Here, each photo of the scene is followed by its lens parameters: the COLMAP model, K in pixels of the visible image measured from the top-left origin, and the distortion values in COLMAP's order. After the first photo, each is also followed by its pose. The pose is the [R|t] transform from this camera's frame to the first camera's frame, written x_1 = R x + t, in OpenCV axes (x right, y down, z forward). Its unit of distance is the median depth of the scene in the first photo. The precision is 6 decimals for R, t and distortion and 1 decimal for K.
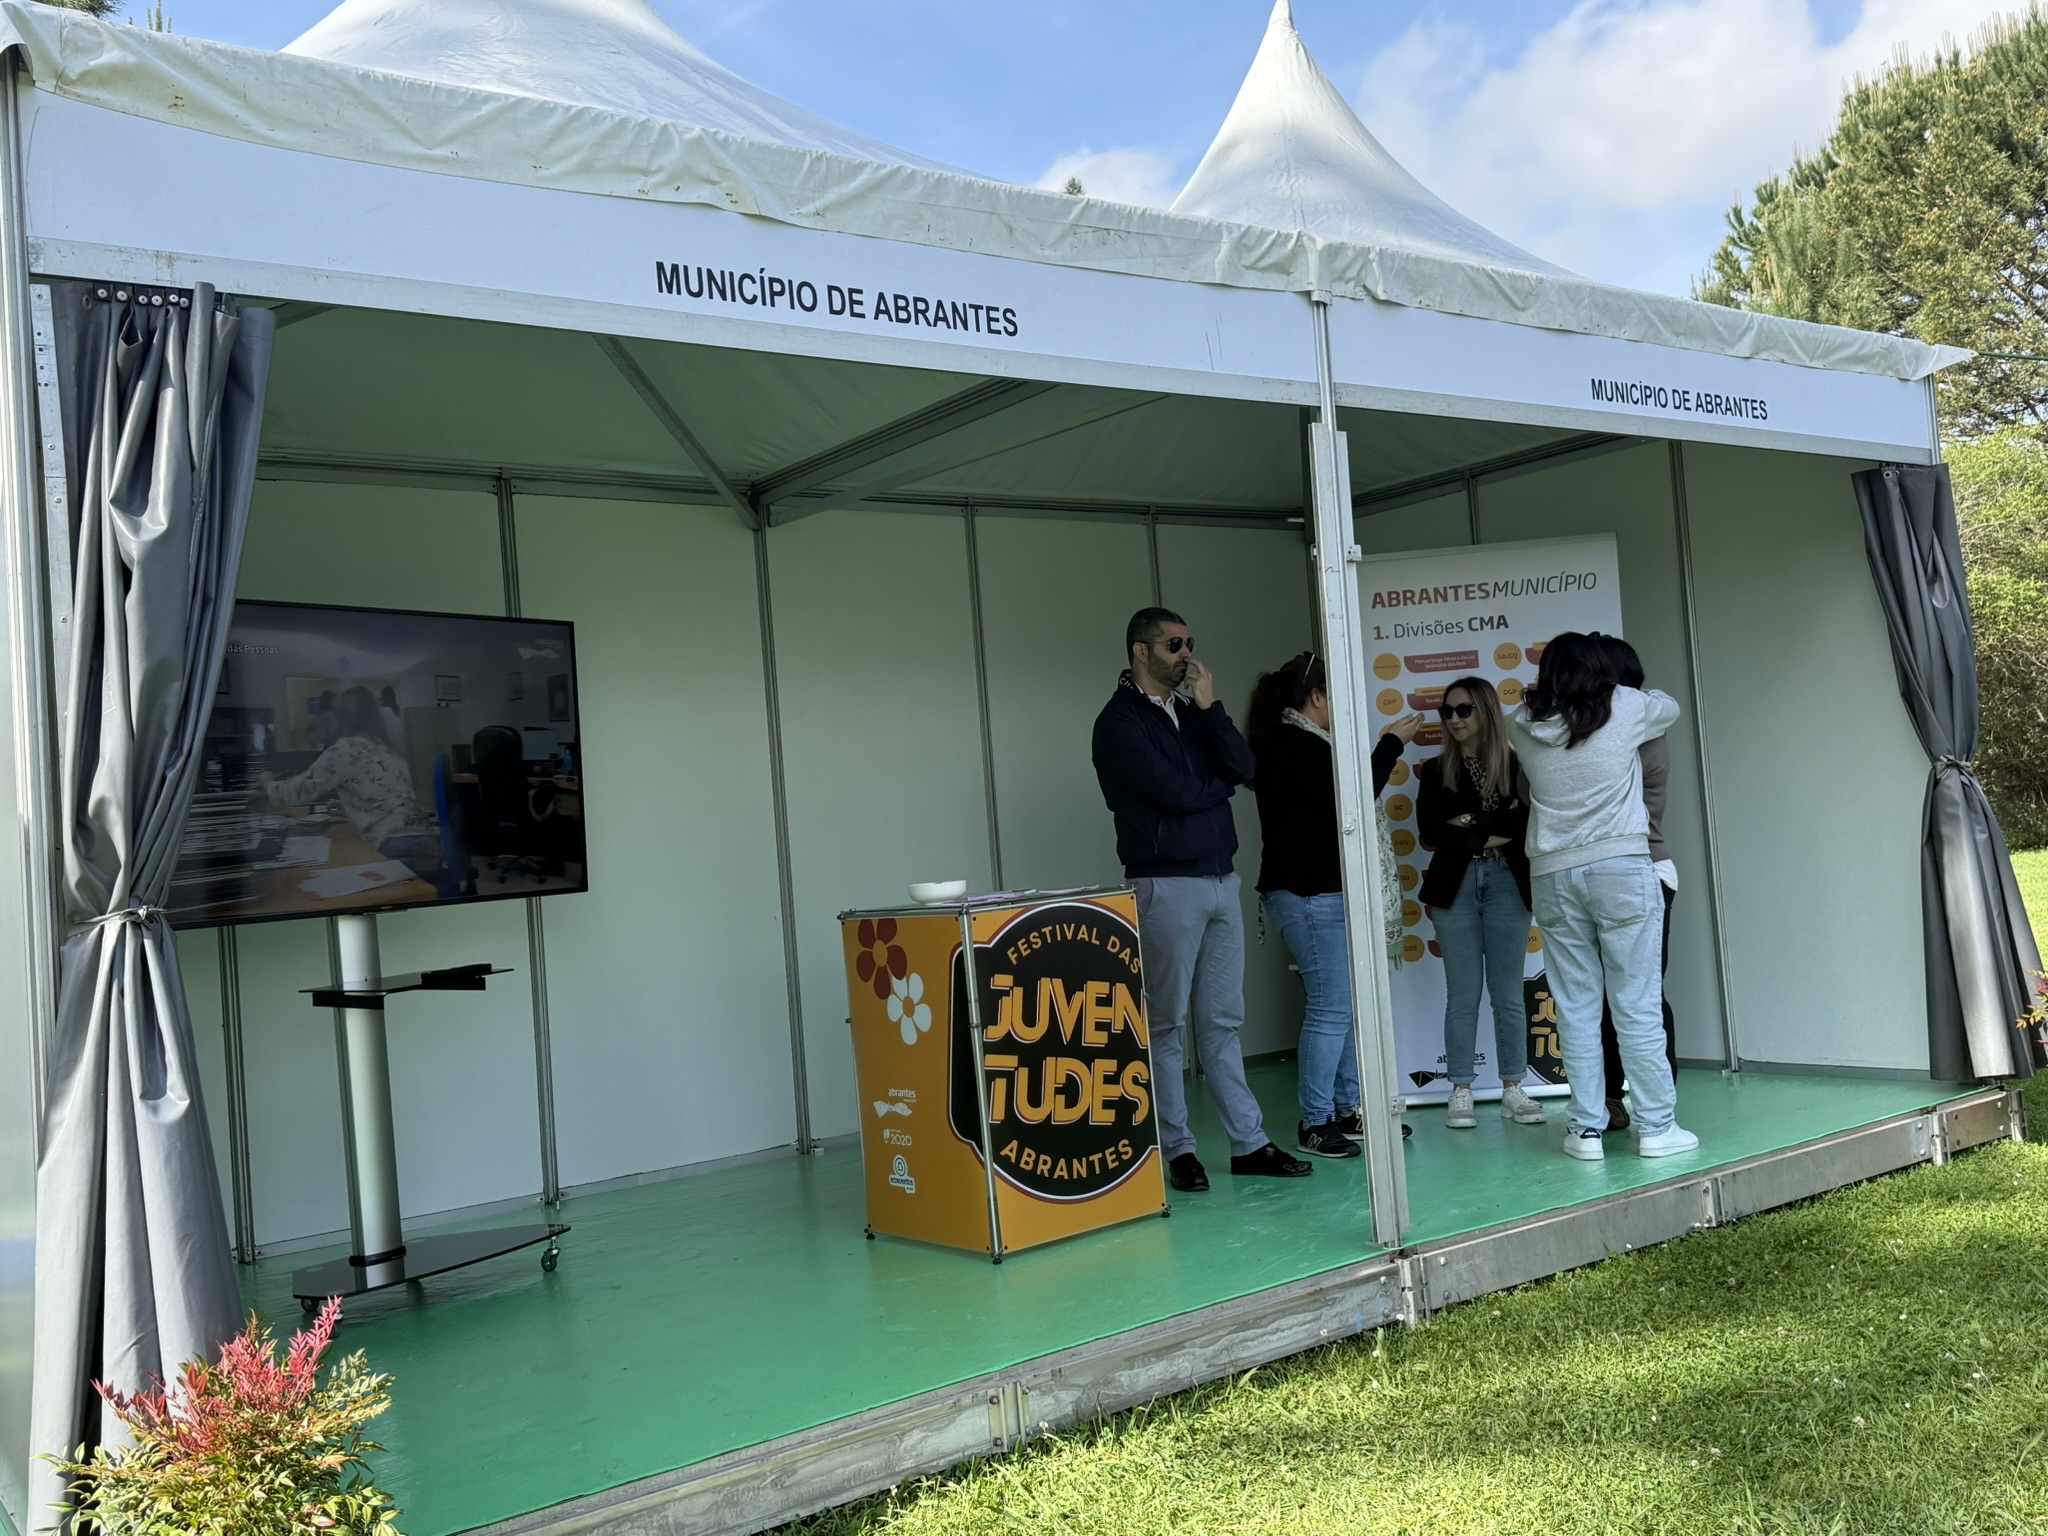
lens RADIAL K [[1876.3, 0, 1017.3], [0, 1876.3, 771.3], [0, 0, 1]] dist [-0.004740, 0.000000]
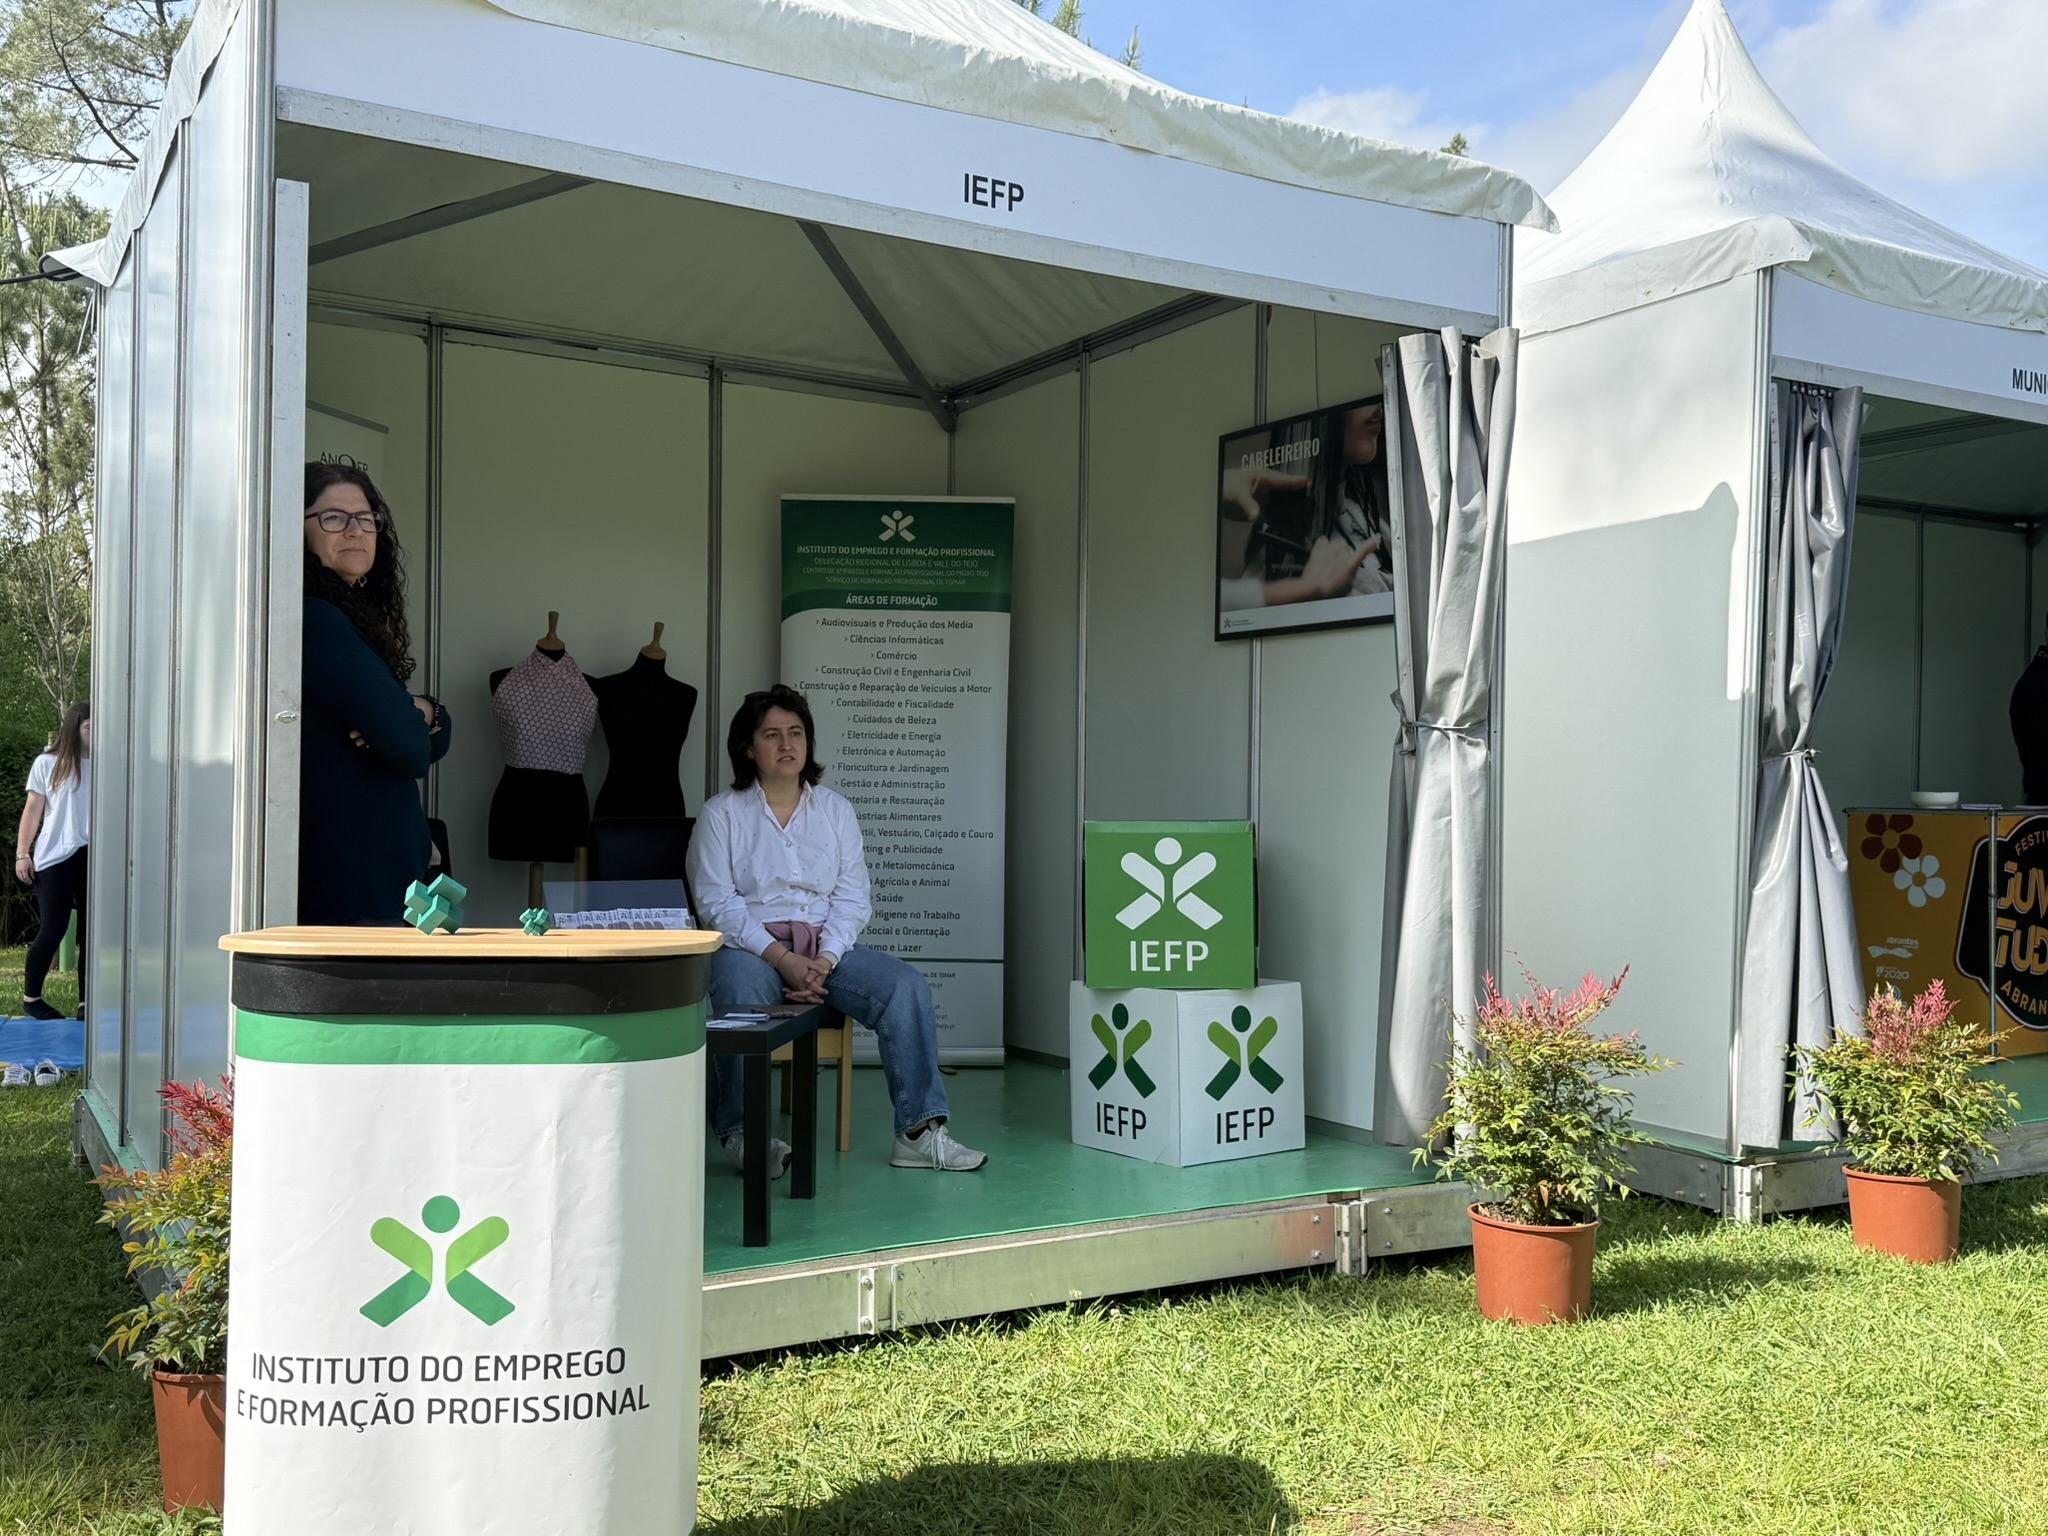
lens RADIAL K [[1876.3, 0, 1030.8], [0, 1876.3, 765.0], [0, 0, 1]] dist [-0.004740, 0.000000]
pose [[0.985581, 0.098957, -0.137252, -0.542876], [-0.094191, 0.994717, 0.040807, 0.048793], [0.140565, -0.027291, 0.989695, -0.476495]]
